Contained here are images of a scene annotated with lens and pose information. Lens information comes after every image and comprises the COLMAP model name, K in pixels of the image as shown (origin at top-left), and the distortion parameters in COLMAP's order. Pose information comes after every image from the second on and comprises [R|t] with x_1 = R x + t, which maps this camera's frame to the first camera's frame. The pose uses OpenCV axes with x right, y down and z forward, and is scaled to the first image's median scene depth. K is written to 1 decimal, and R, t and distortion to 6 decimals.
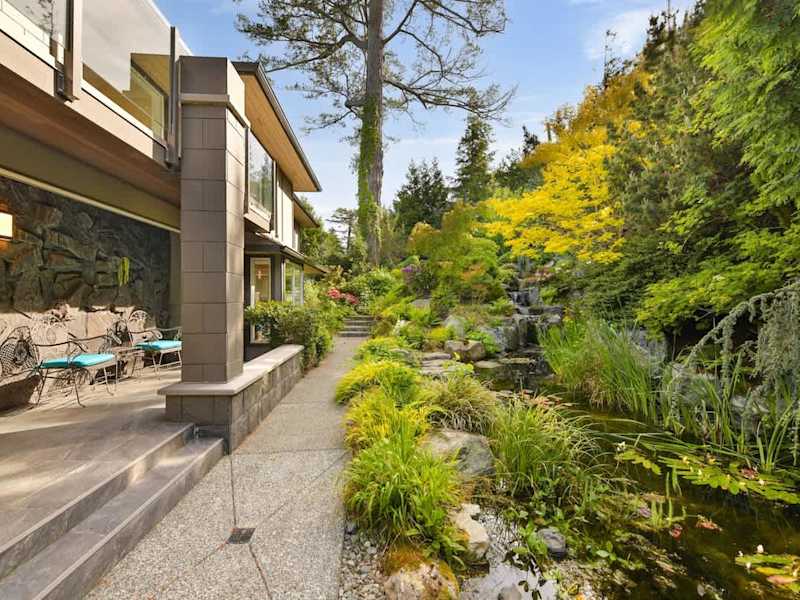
lens RADIAL K [[353.5, 0, 396.0], [0, 353.5, 300.7], [0, 0, 1]] dist [0.006909, -0.000538]
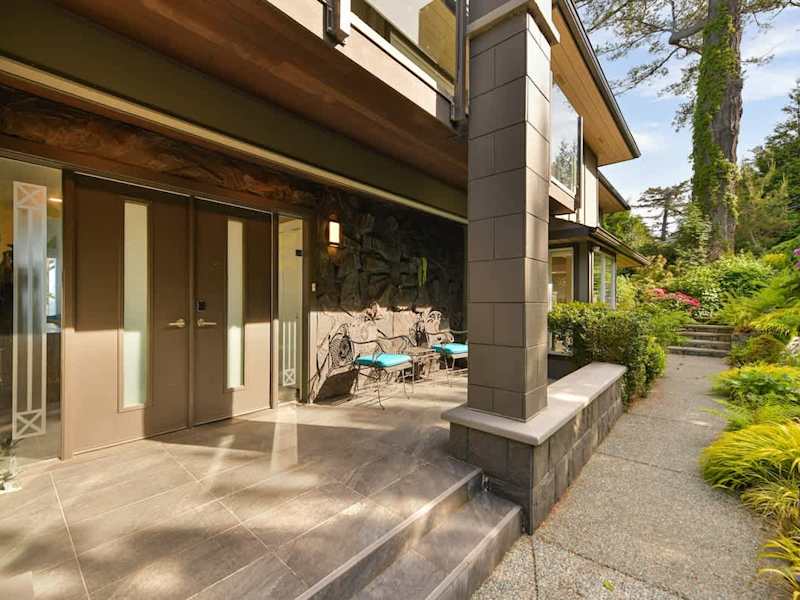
lens RADIAL K [[353.5, 0, 396.0], [0, 353.5, 300.7], [0, 0, 1]] dist [0.006909, -0.000538]
pose [[0.716519, 0.000052, -0.697568, -0.127127], [-0.004794, 0.999977, -0.004850, 0.004202], [0.697551, 0.006819, 0.716502, 0.237220]]
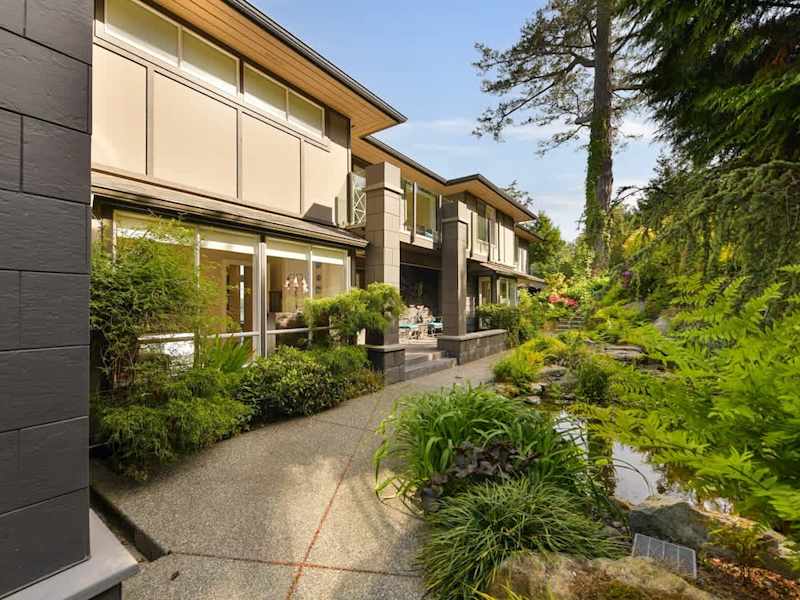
lens RADIAL K [[369.8, 0, 399.4], [0, 369.8, 302.0], [0, 0, 1]] dist [0.010664, -0.000343]
pose [[0.783068, -0.008497, -0.621878, 0.529529], [0.001324, 0.999927, -0.011996, 0.020620], [0.621934, 0.008570, 0.783022, -0.835233]]
